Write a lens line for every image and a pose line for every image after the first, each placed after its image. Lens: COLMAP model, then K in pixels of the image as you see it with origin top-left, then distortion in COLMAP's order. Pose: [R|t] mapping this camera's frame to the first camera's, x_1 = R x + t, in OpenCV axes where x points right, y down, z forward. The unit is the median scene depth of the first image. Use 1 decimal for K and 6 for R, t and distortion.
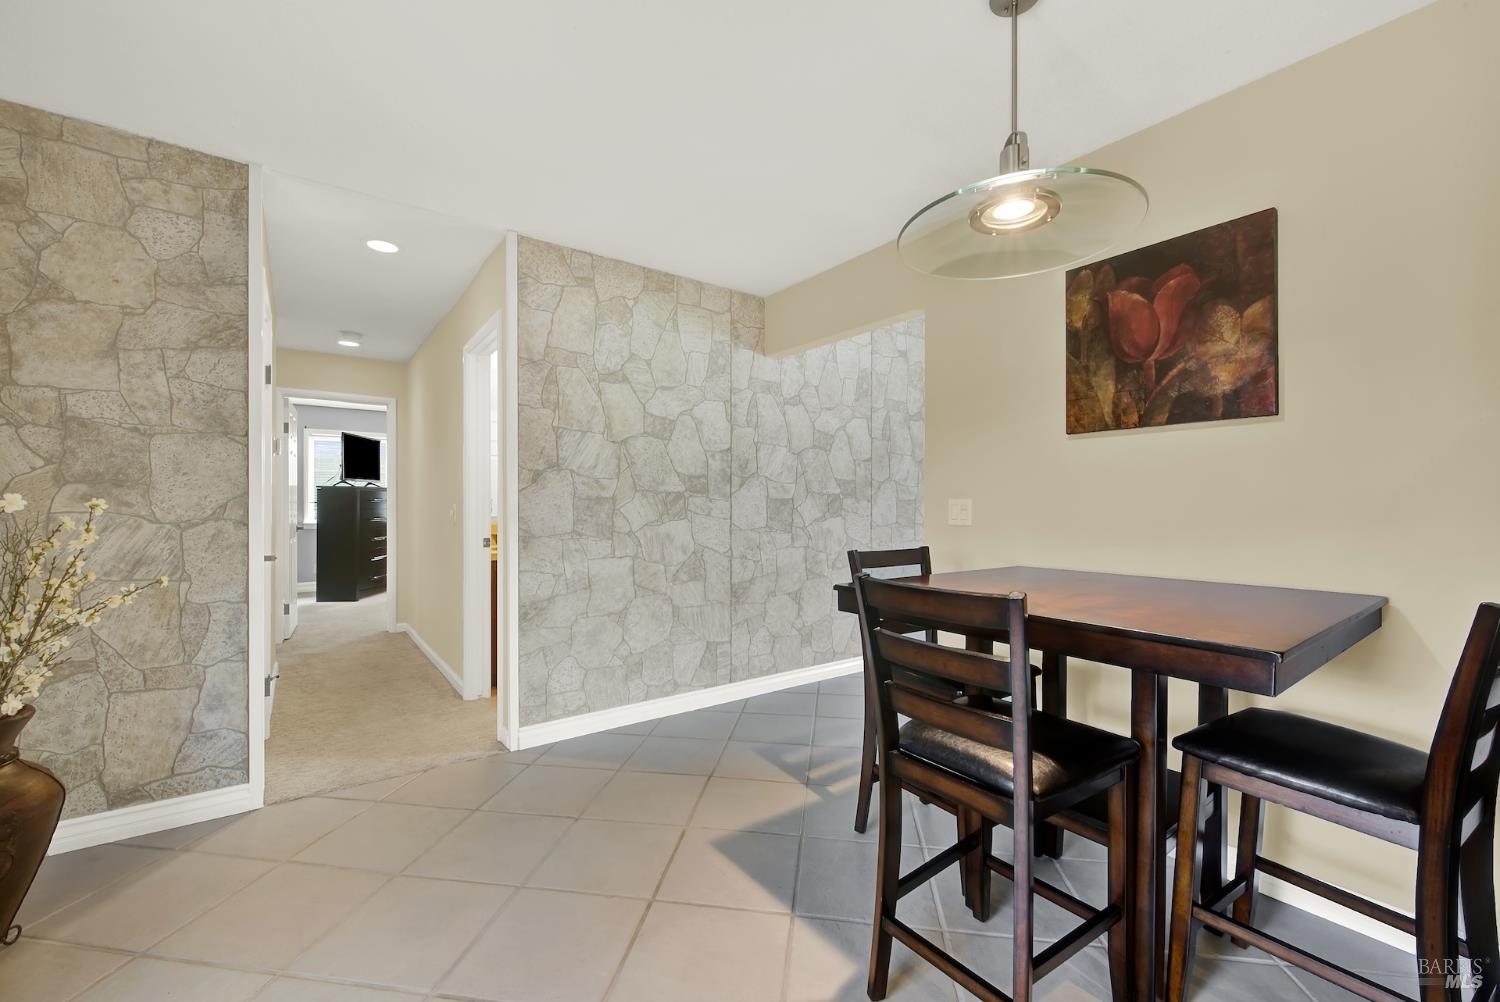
lens RADIAL K [[608.7, 0, 749.0], [0, 608.7, 507.1], [0, 0, 1]] dist [0.003130, -0.003087]
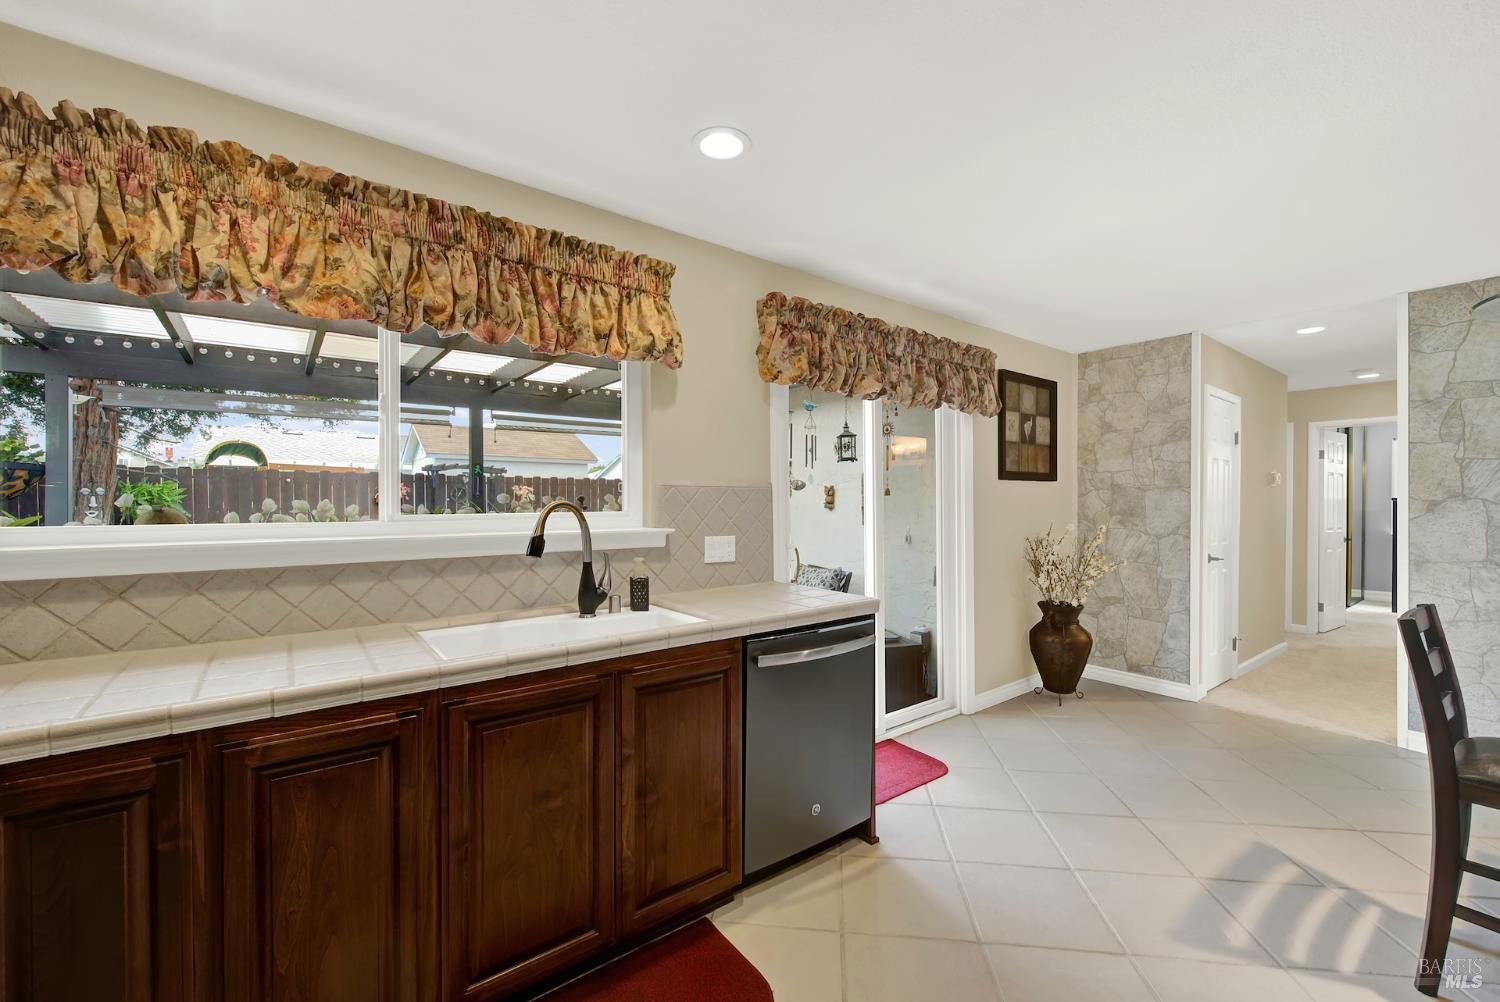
lens RADIAL K [[608.7, 0, 749.0], [0, 608.7, 507.1], [0, 0, 1]] dist [0.003130, -0.003087]
pose [[0.015295, 0.003376, -0.999877, 0.718193], [-0.004214, 0.999986, 0.003312, -0.047656], [0.999874, 0.004162, 0.015309, -0.235998]]
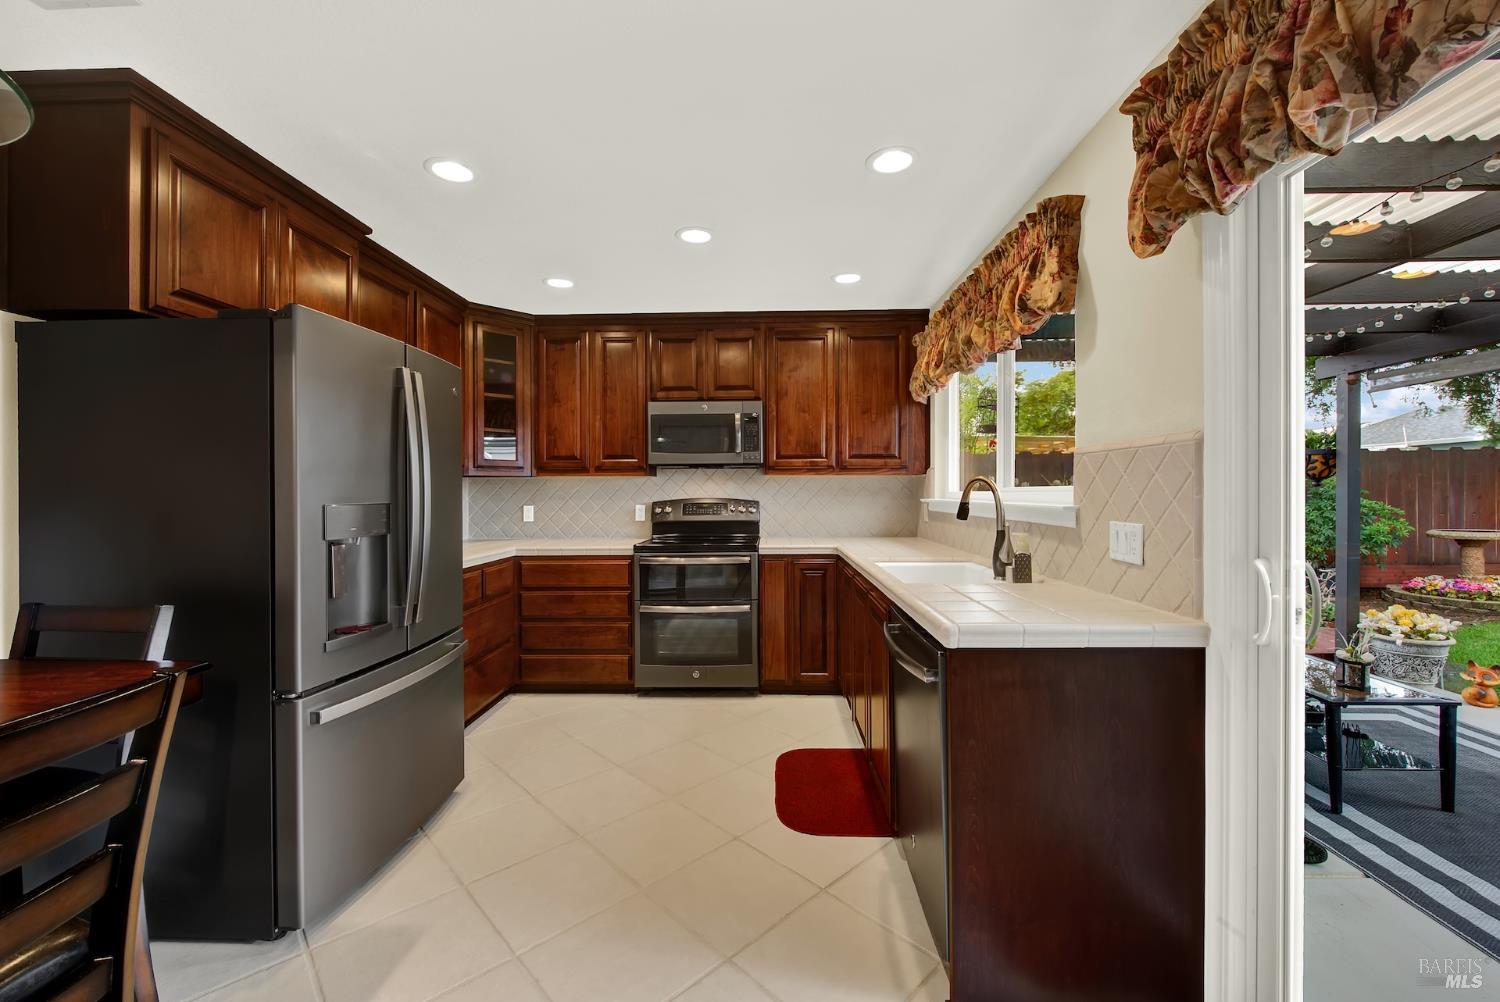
lens RADIAL K [[611.4, 0, 748.0], [0, 611.4, 490.8], [0, 0, 1]] dist [0.003215, -0.000170]
pose [[-0.781766, 0.001039, 0.623571, -0.267951], [0.006208, 0.999962, 0.006117, -0.038522], [-0.623541, 0.008653, -0.781743, 0.439971]]
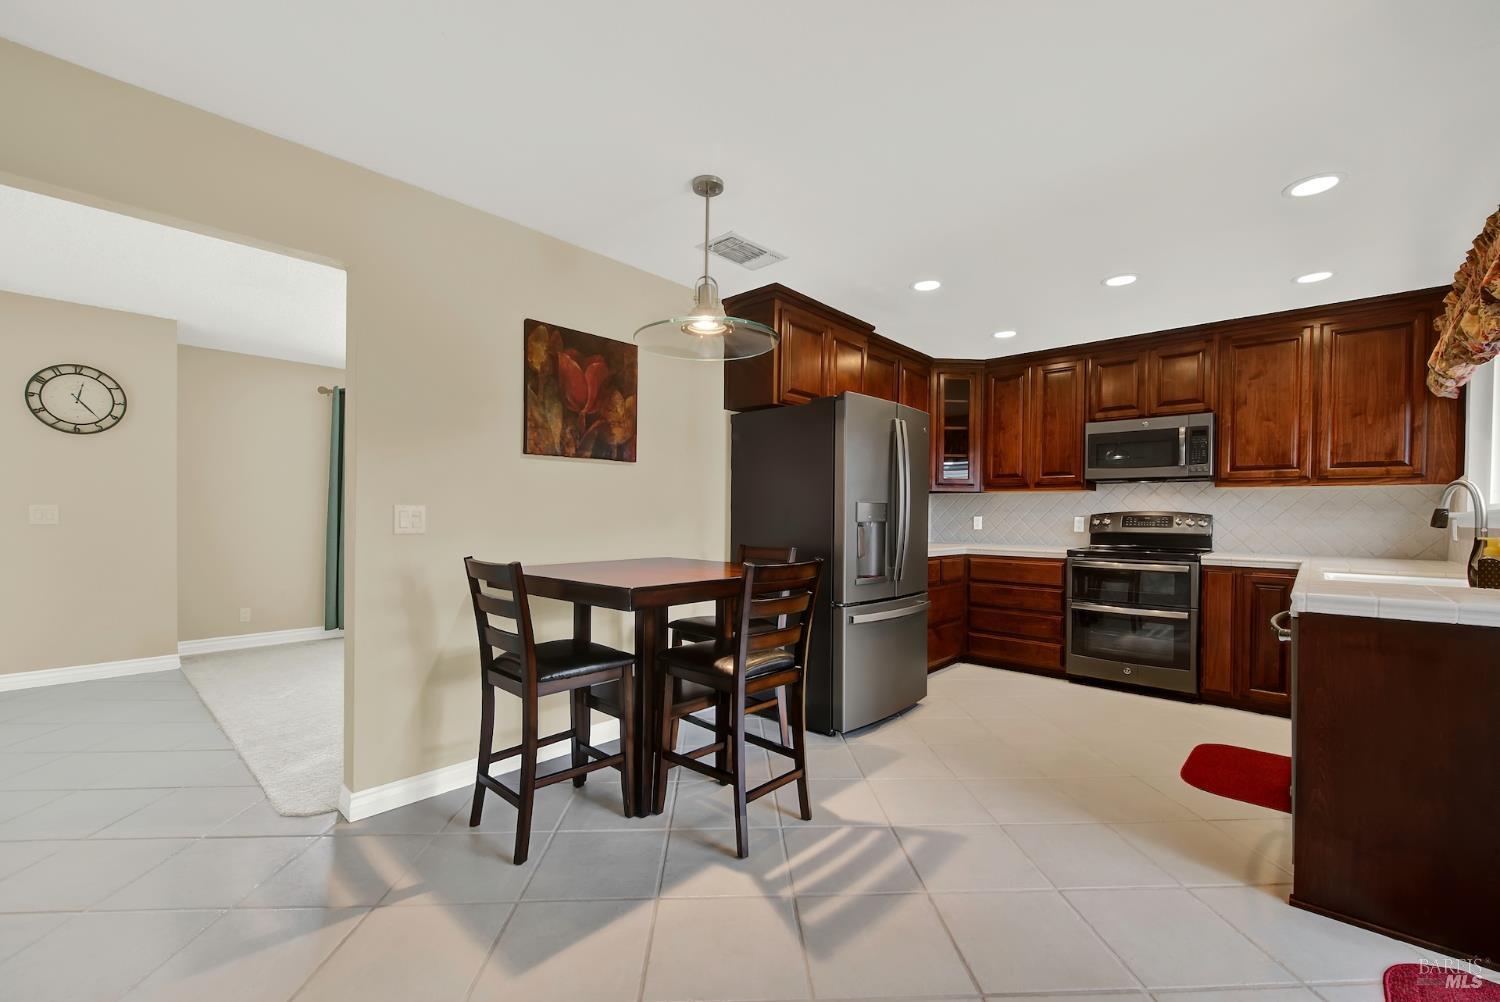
lens RADIAL K [[620.9, 0, 753.3], [0, 620.9, 521.1], [0, 0, 1]] dist [0.002455, -0.003073]
pose [[-0.192303, -0.014623, 0.981227, -0.601022], [-0.005171, 0.999890, 0.013888, -0.004253], [-0.981322, -0.002404, -0.192357, 0.617306]]
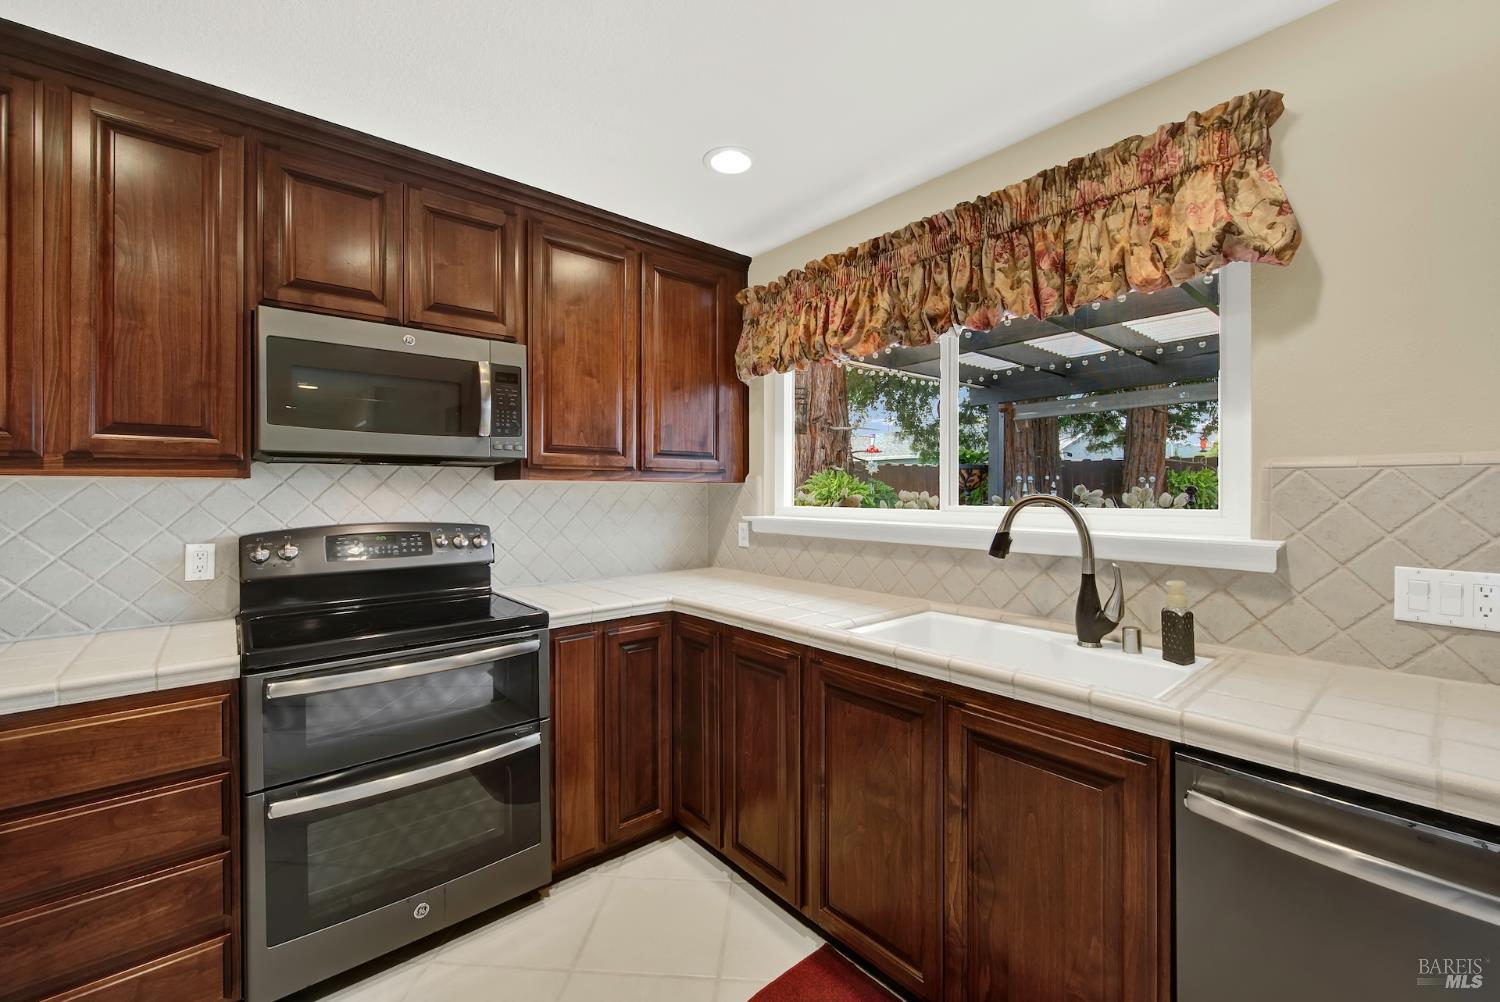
lens RADIAL K [[610.8, 0, 750.7], [0, 610.8, 489.8], [0, 0, 1]] dist [-0.001260, -0.000615]
pose [[-0.997721, -0.001223, -0.067466, 0.330679], [-0.001690, 0.999975, 0.006863, -0.059004], [0.067456, 0.006961, -0.997698, 0.122383]]
